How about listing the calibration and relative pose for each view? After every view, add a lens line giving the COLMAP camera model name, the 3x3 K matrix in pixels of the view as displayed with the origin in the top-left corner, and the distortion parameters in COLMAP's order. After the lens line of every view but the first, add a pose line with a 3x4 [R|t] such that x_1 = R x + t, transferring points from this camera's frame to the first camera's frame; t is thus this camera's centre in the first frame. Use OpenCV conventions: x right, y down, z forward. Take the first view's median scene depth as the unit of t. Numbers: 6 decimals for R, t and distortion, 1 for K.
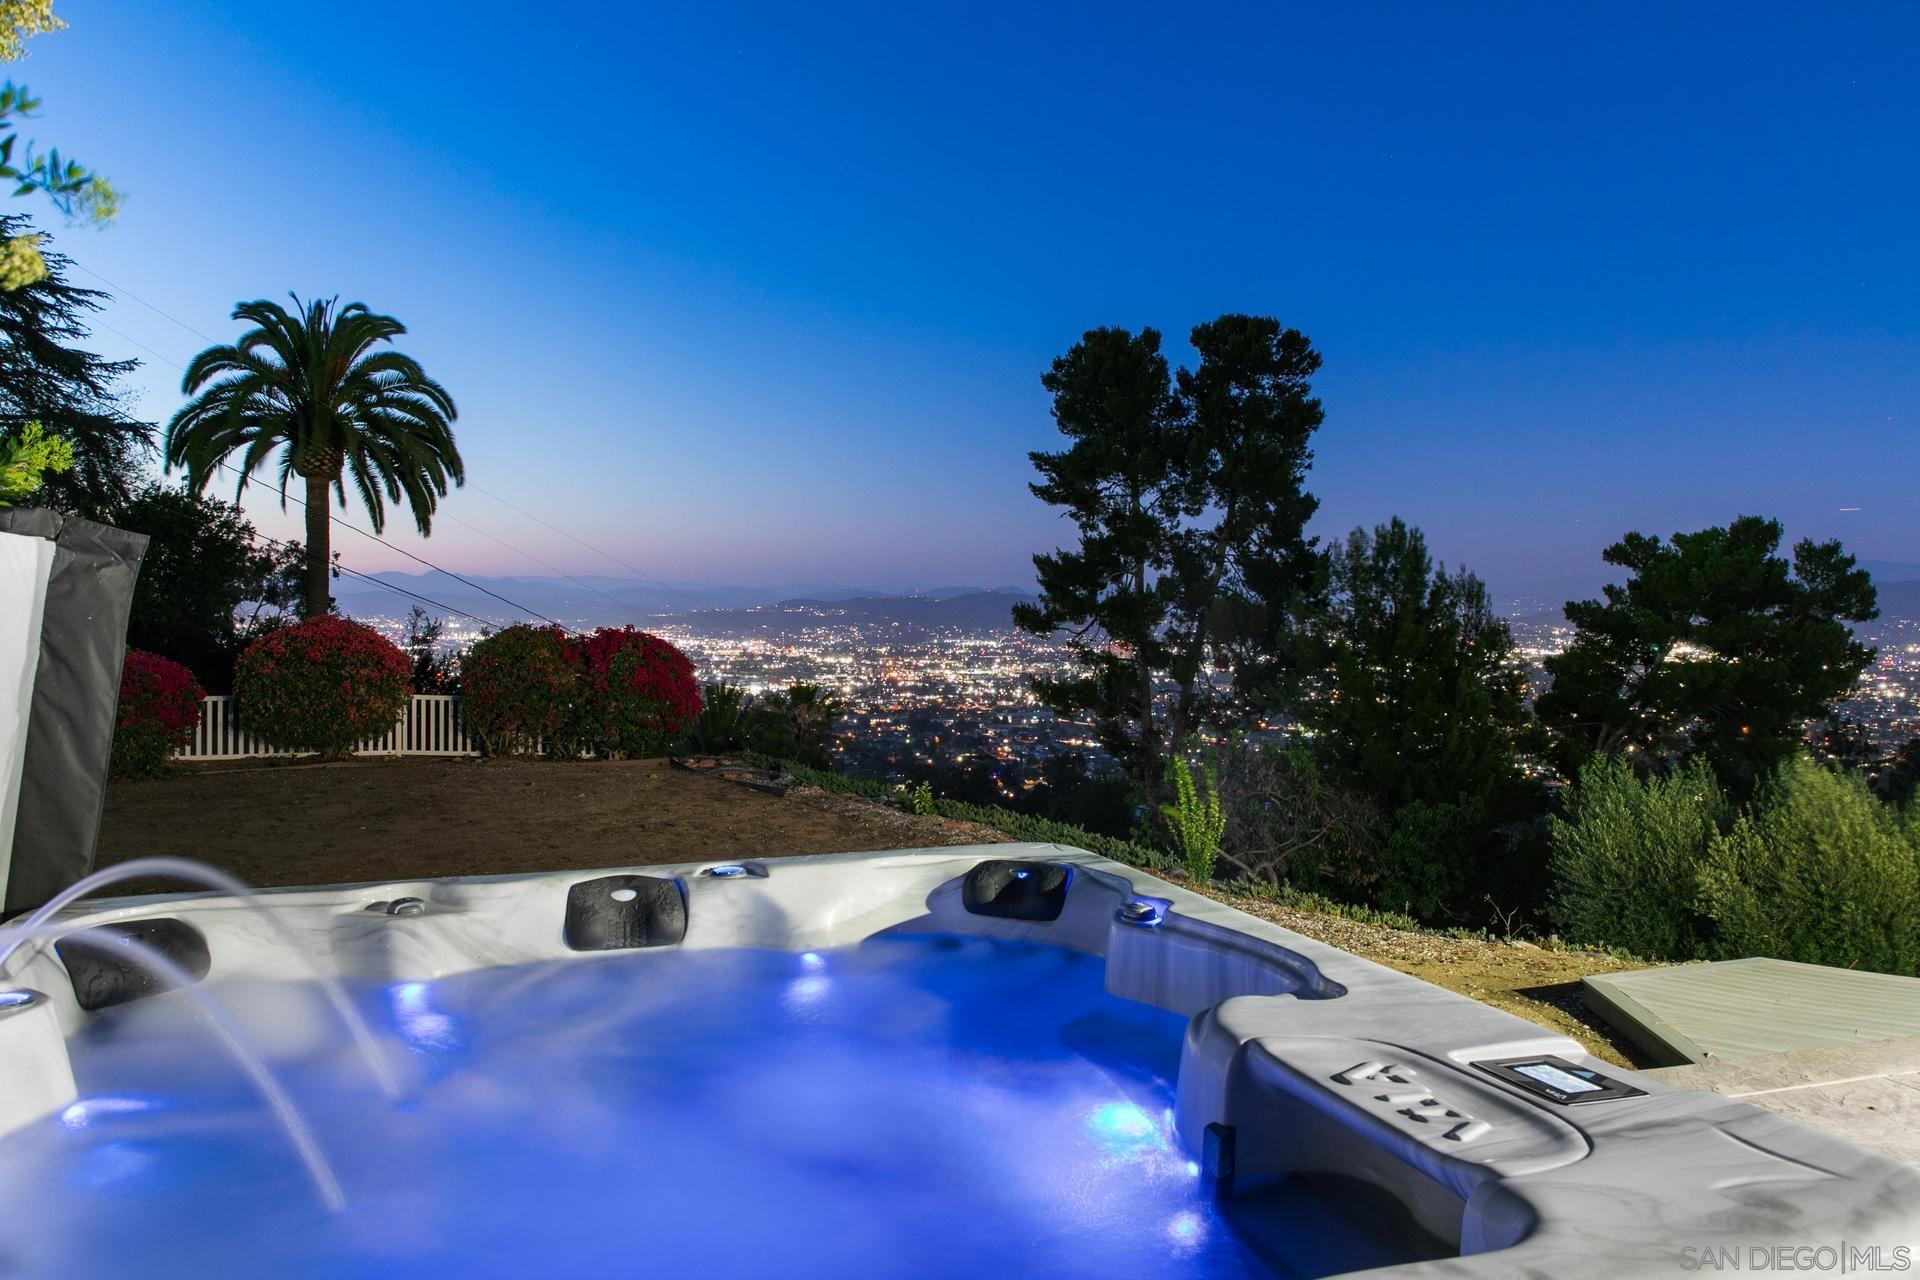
lens RADIAL K [[1307.0, 0, 964.4], [0, 1307.0, 648.6], [0, 0, 1]] dist [0.015765, 0.003197]
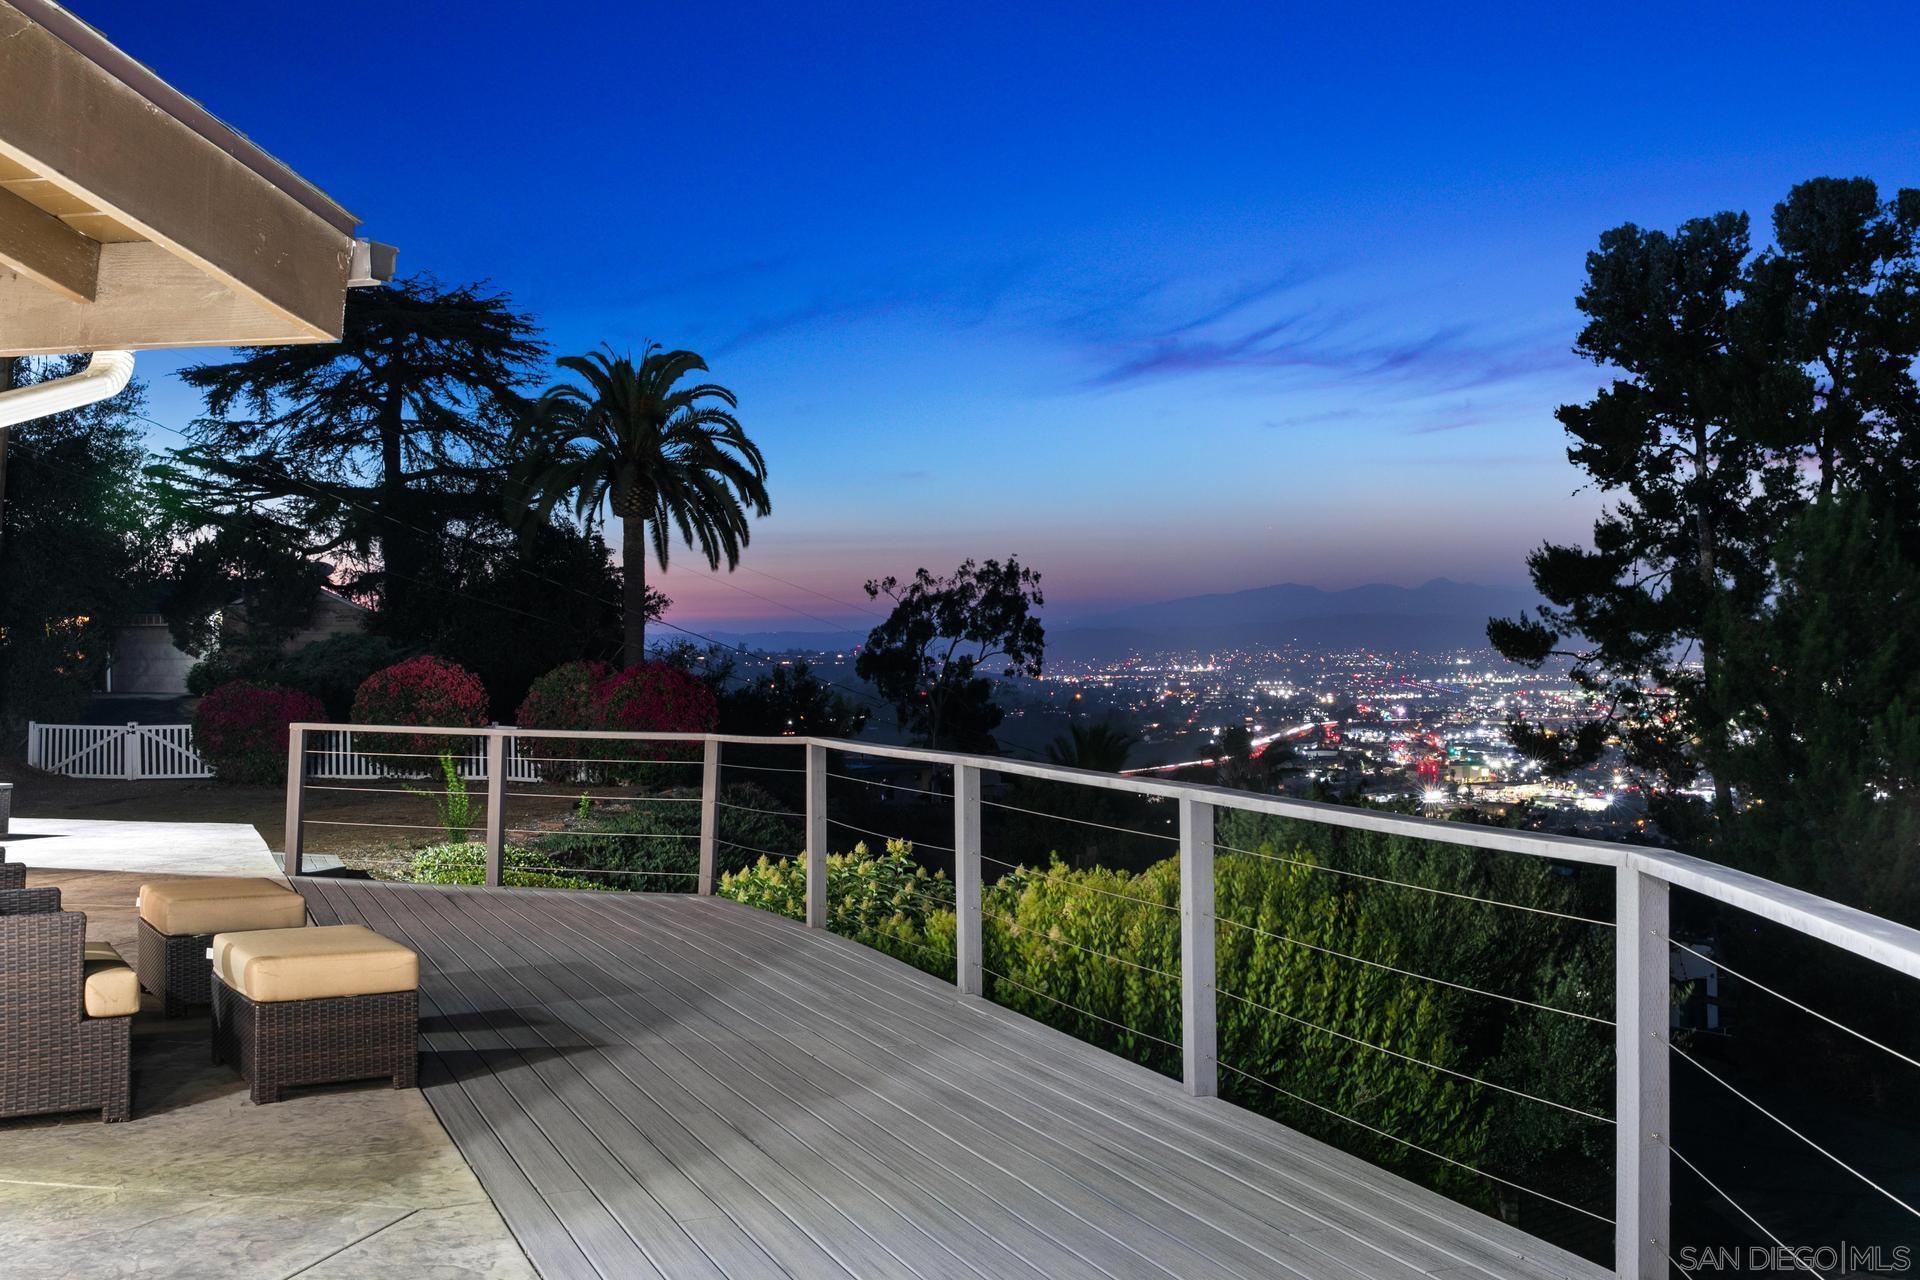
lens RADIAL K [[2072.2, 0, 965.7], [0, 2072.2, 625.3], [0, 0, 1]] dist [0.004367, 0.000000]
pose [[0.824367, -0.027863, -0.565369, 0.638874], [0.008526, 0.999286, -0.036816, 0.012321], [0.565991, 0.025529, 0.824016, -0.165300]]
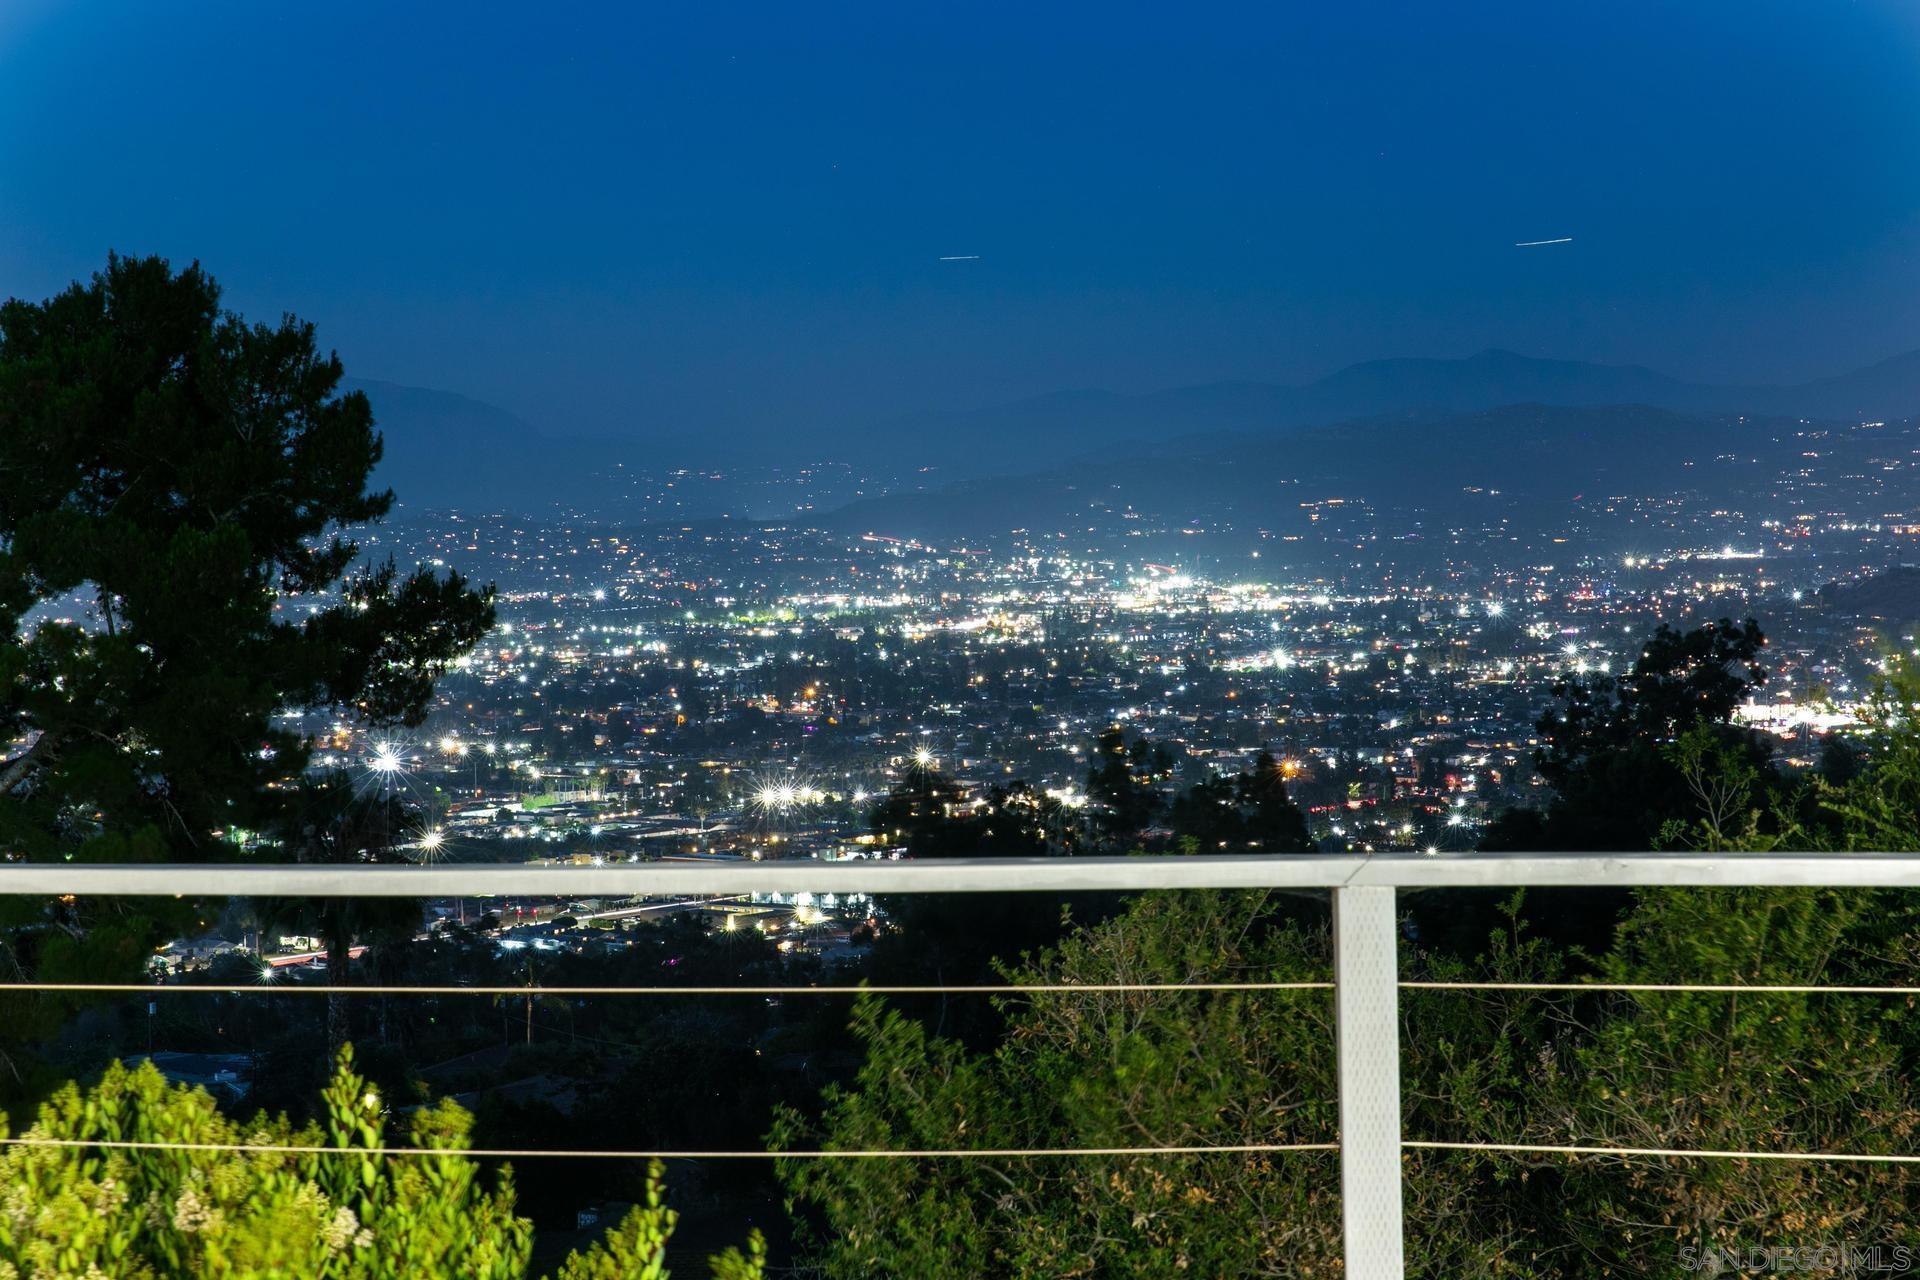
lens RADIAL K [[3633.3, 0, 962.2], [0, 3633.3, 643.3], [0, 0, 1]] dist [0.051927, 0.000000]
pose [[0.902157, -0.044429, 0.429114, 0.423582], [0.042055, 0.999002, 0.015019, 0.007829], [-0.429353, 0.004497, 0.903126, -0.082945]]
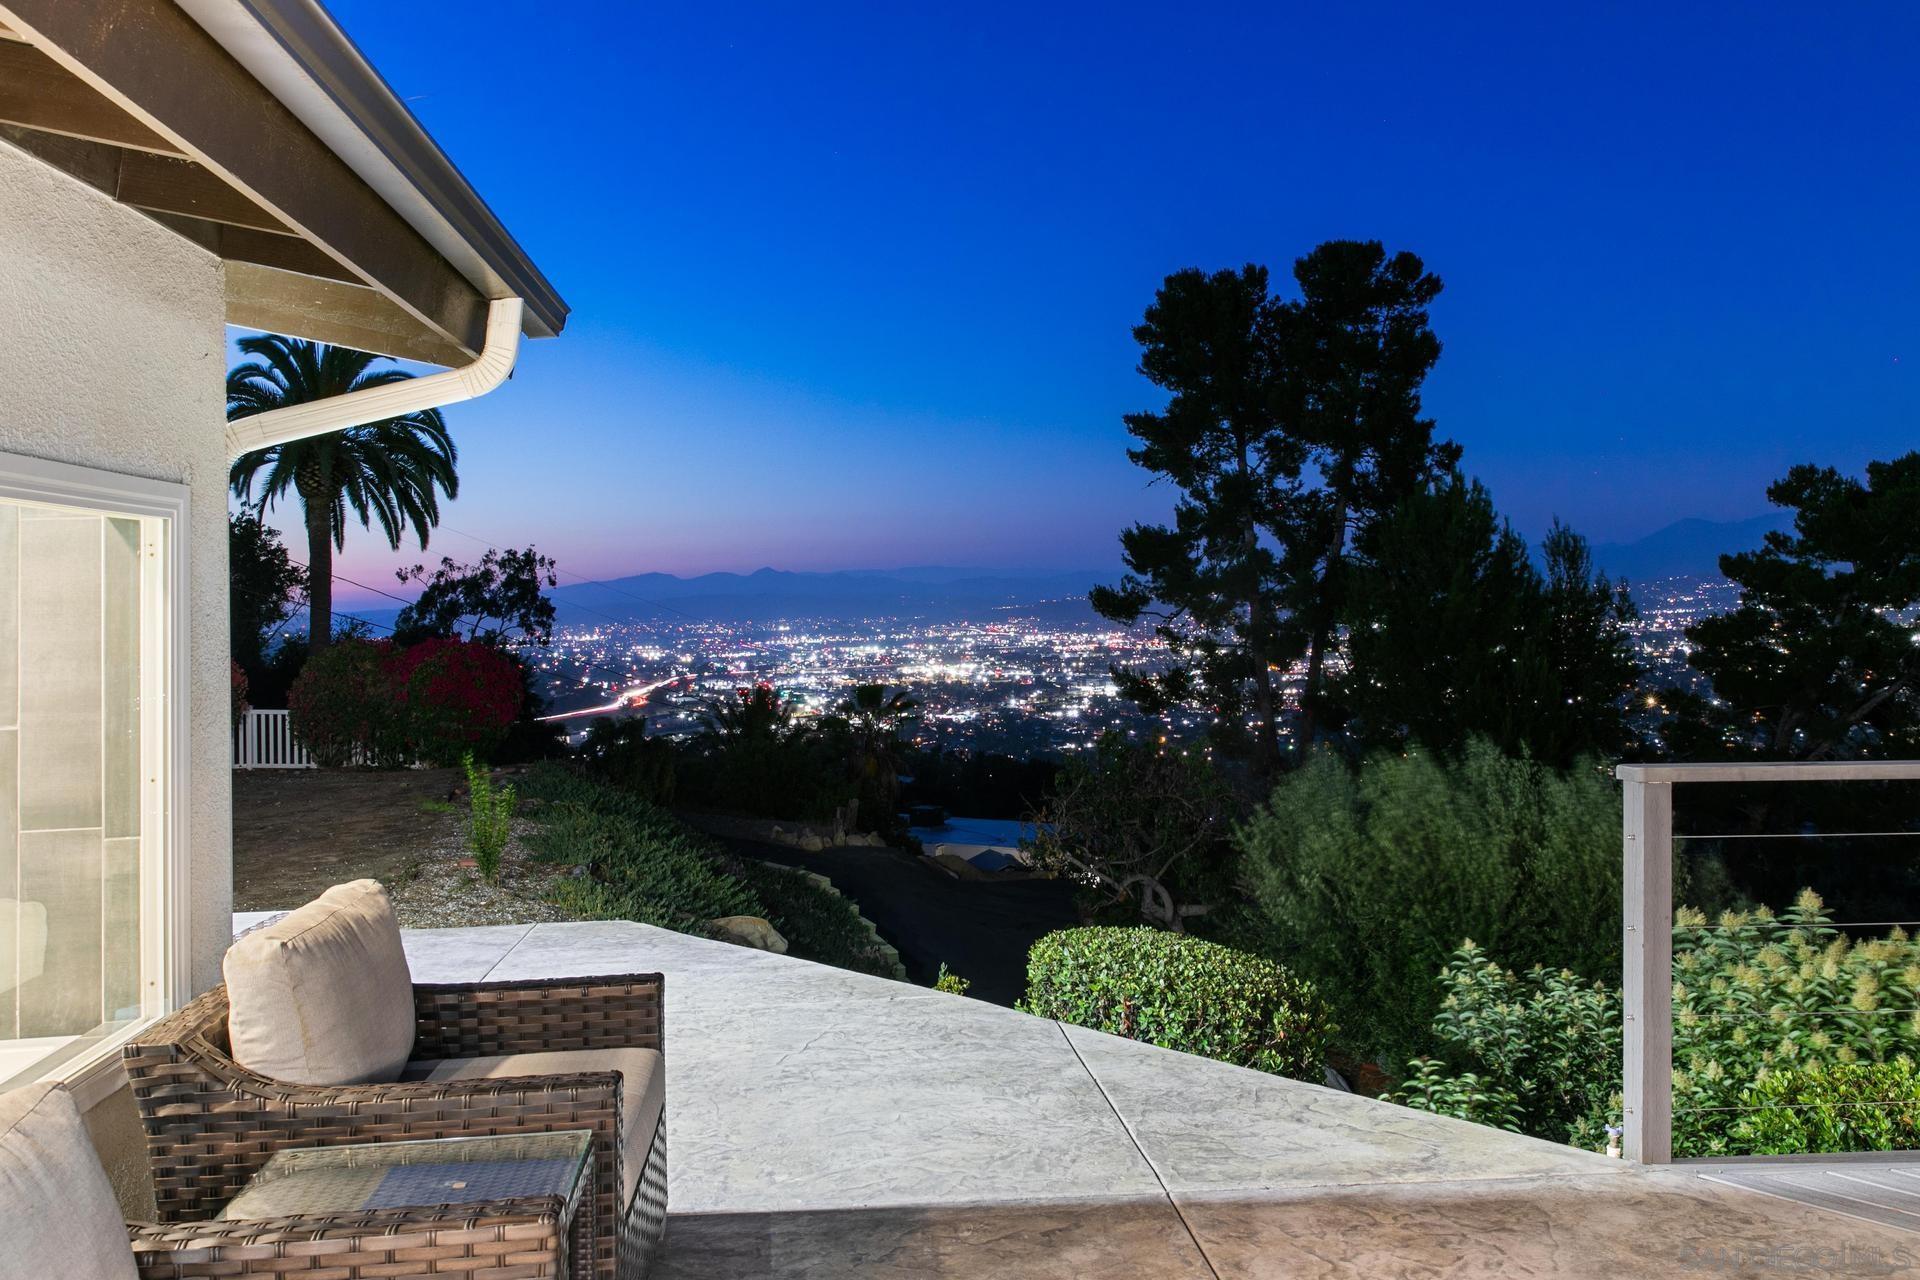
lens RADIAL K [[1534.5, 0, 968.1], [0, 1534.5, 512.8], [0, 0, 1]] dist [0.015528, 0.006922]
pose [[0.968869, -0.057020, -0.240918, 0.298193], [0.036869, 0.995496, -0.087343, 0.004687], [0.244813, 0.075741, 0.966607, -0.041152]]
